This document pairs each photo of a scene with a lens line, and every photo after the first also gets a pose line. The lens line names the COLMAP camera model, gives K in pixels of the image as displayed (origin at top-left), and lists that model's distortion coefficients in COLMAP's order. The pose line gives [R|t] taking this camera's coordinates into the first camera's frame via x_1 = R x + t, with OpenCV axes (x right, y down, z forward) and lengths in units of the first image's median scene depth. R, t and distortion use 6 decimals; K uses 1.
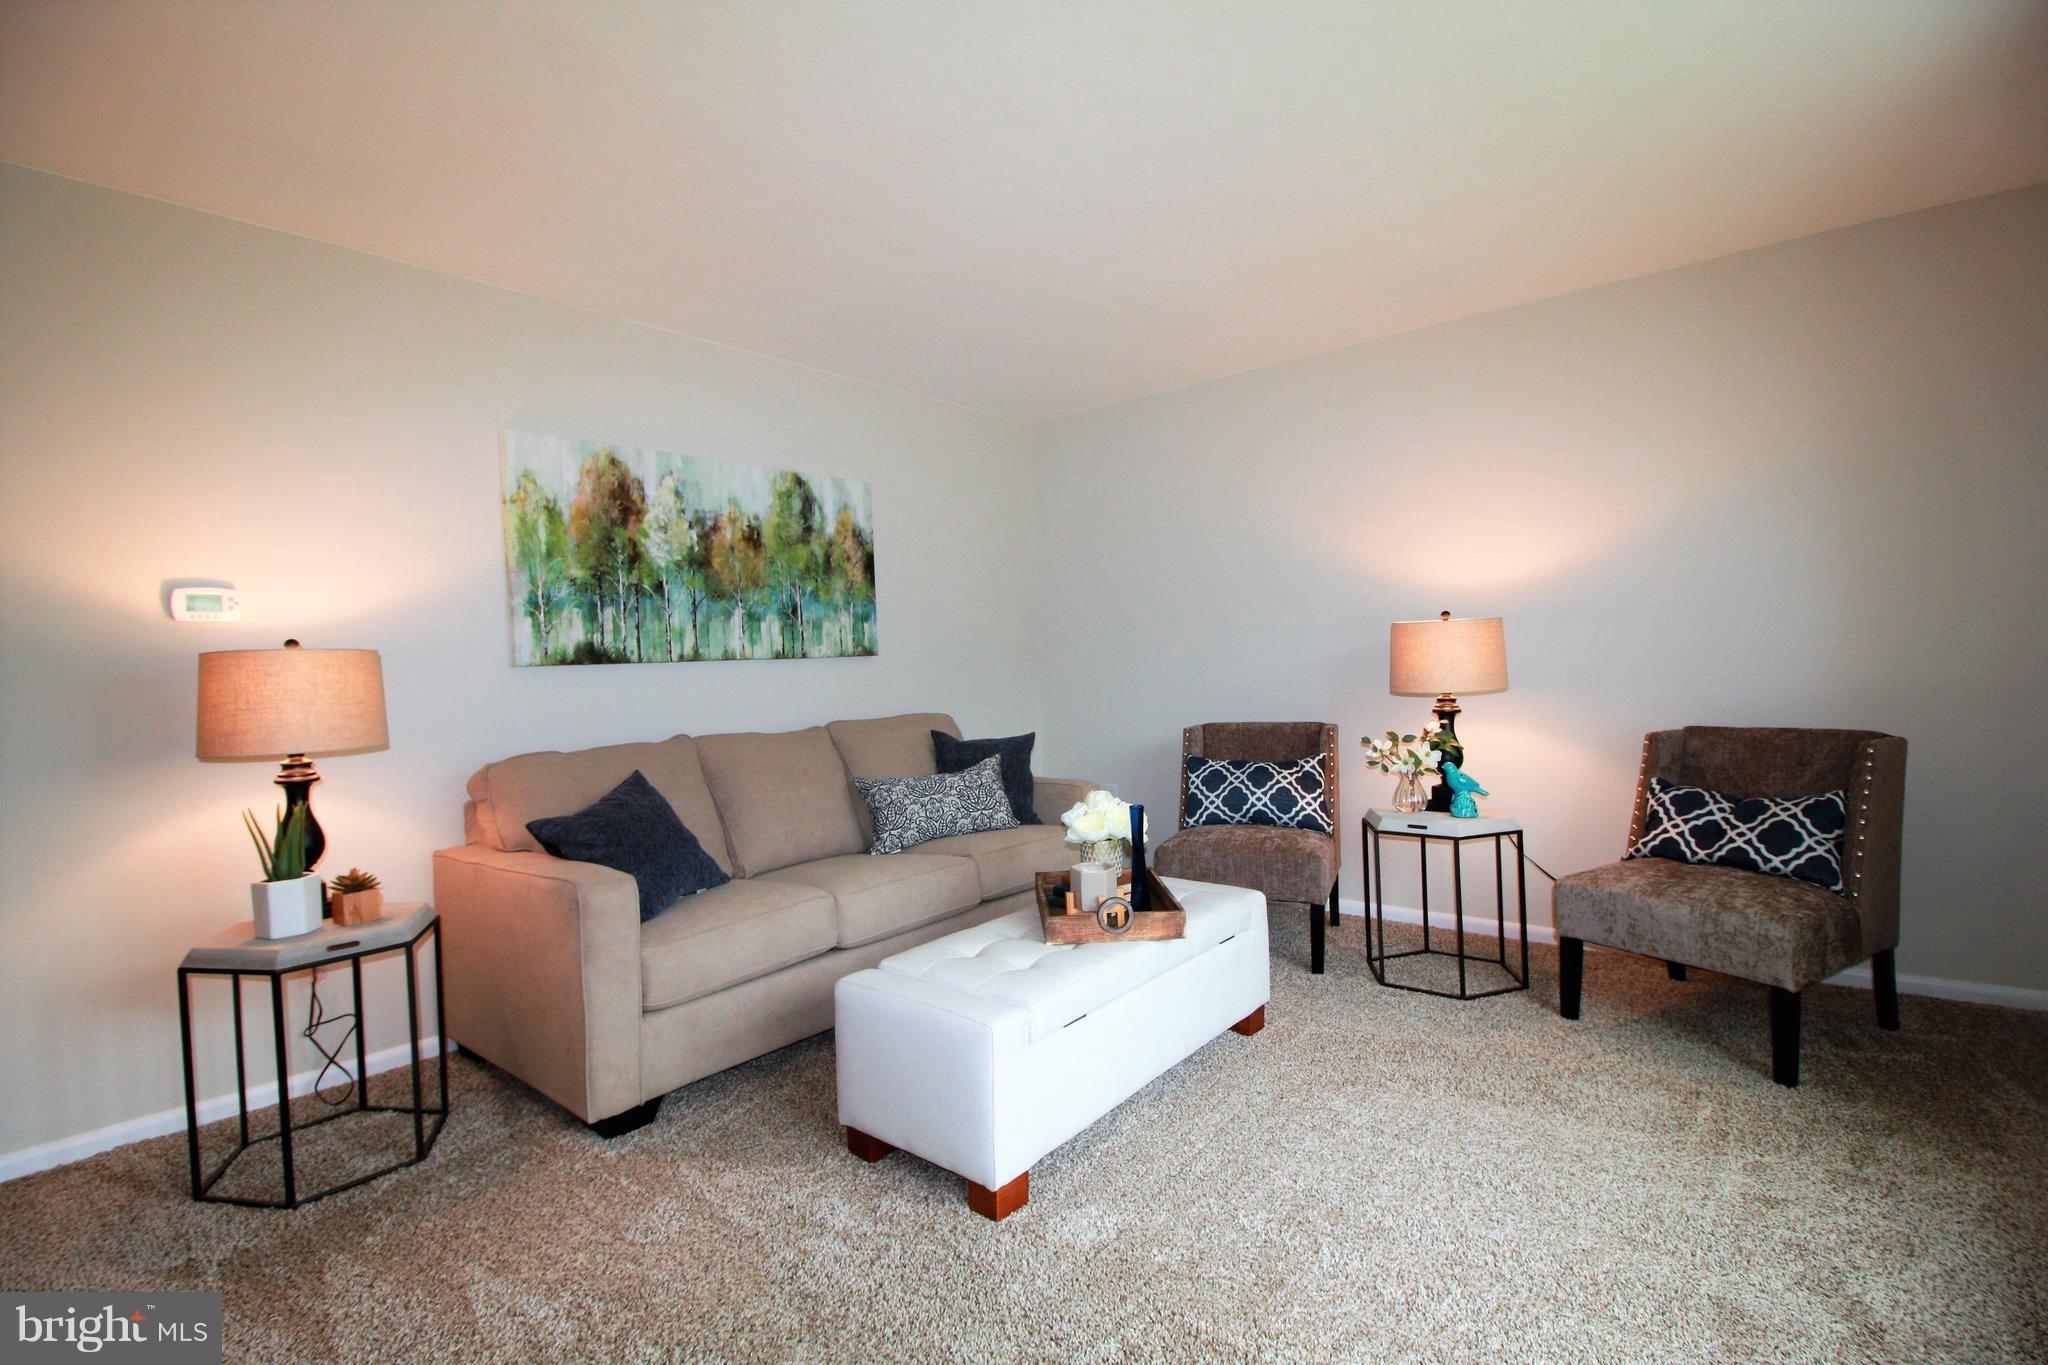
lens RADIAL K [[961.9, 0, 1026.9], [0, 961.9, 681.0], [0, 0, 1]] dist [-0.006049, -0.002030]
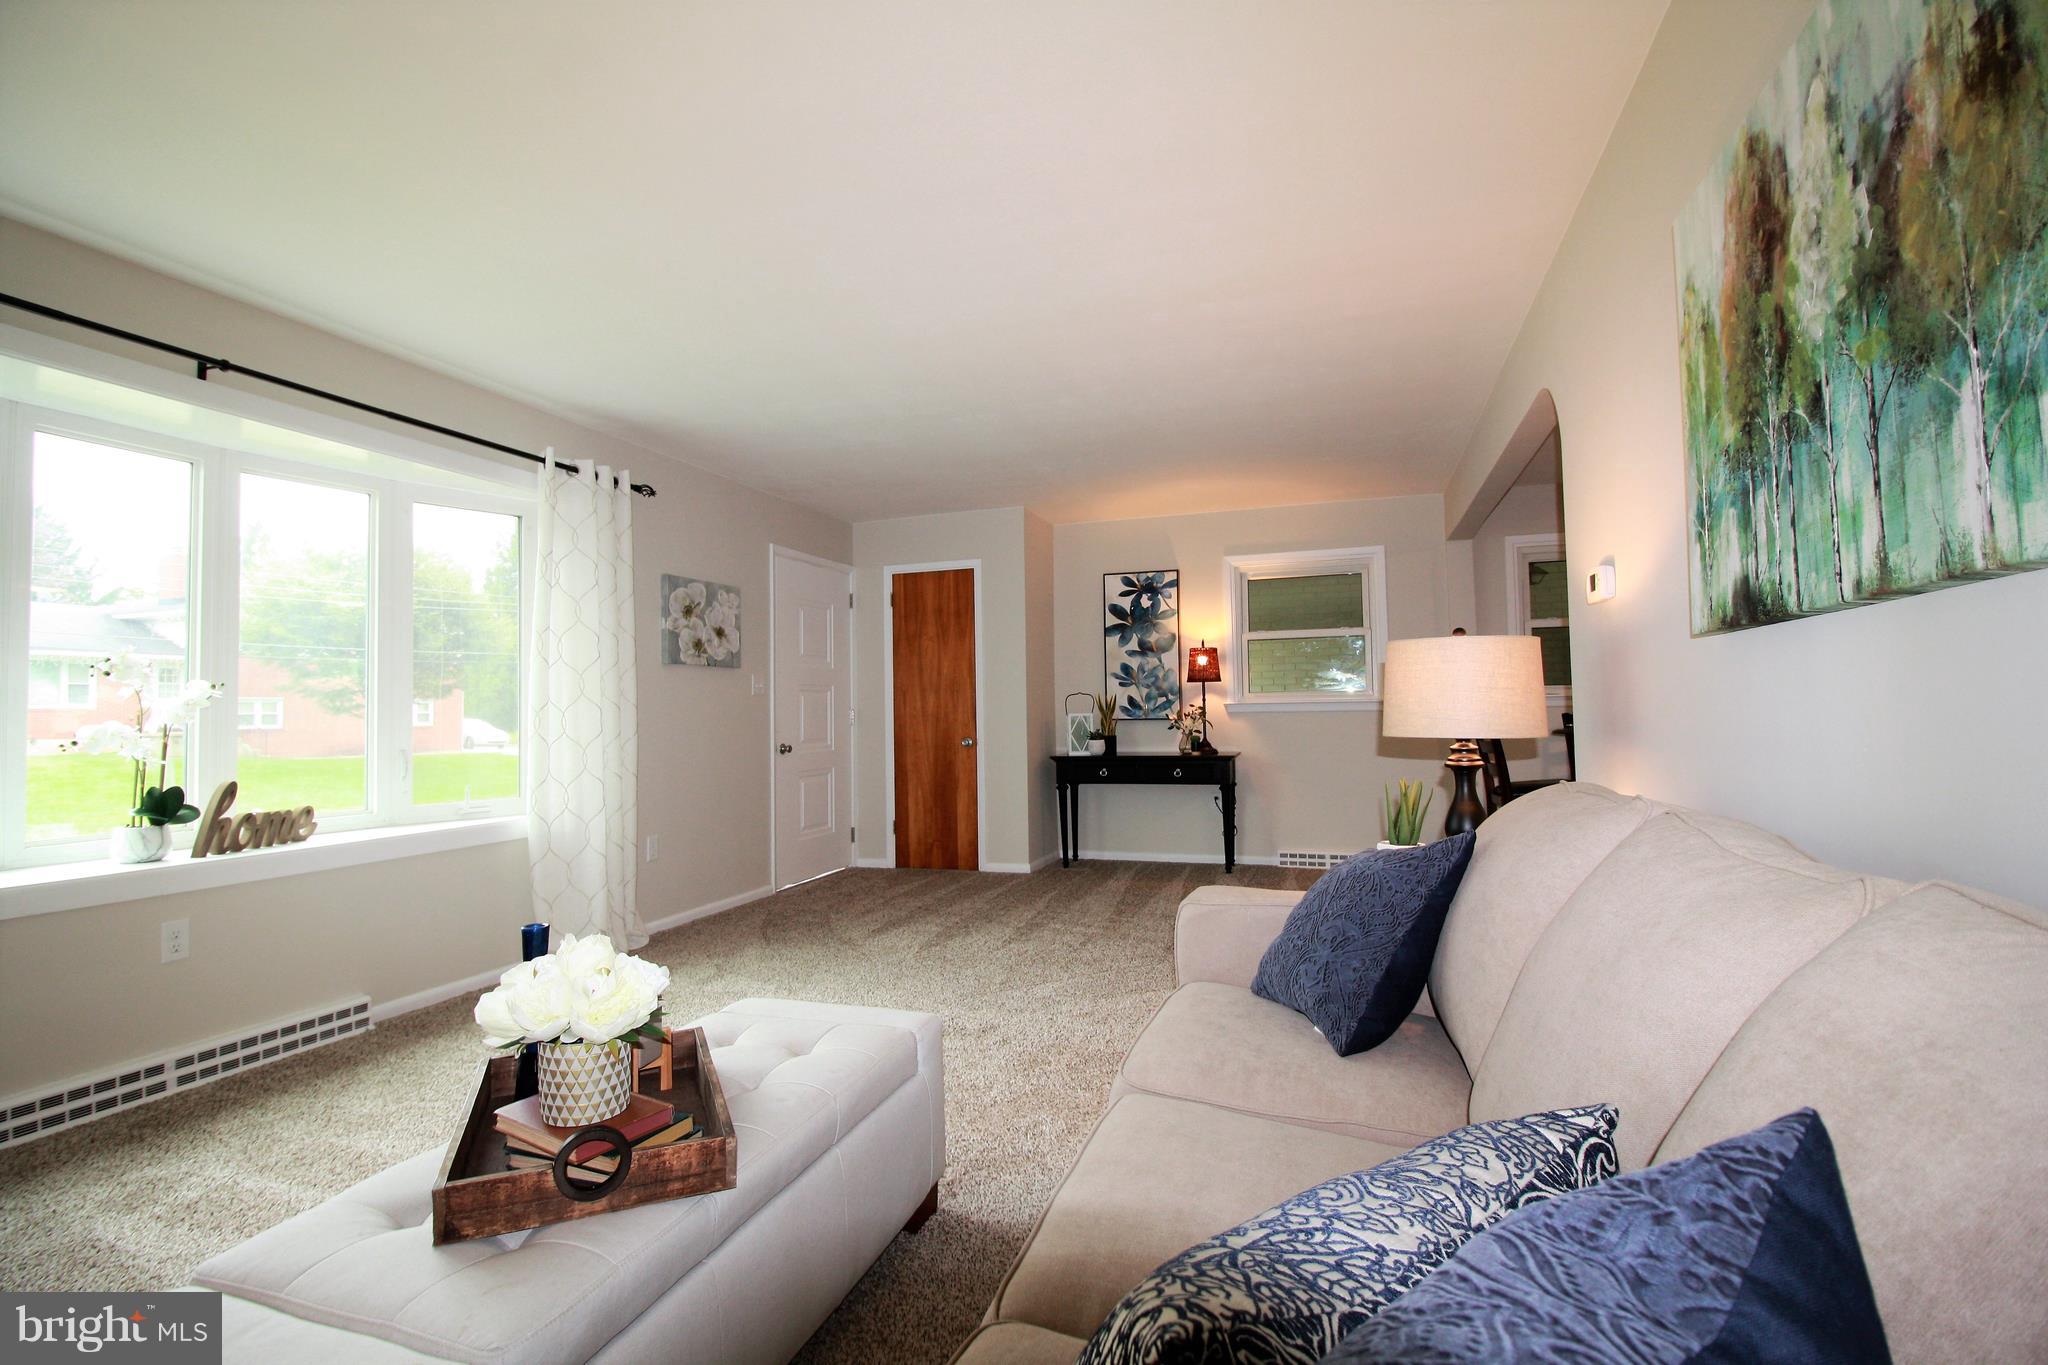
lens RADIAL K [[961.9, 0, 1036.0], [0, 961.9, 680.3], [0, 0, 1]] dist [-0.006049, -0.002030]
pose [[-0.927924, 0.044168, -0.370143, 0.031275], [0.048210, 0.998836, -0.001671, -0.005461], [0.369639, -0.019395, -0.928973, 1.202950]]
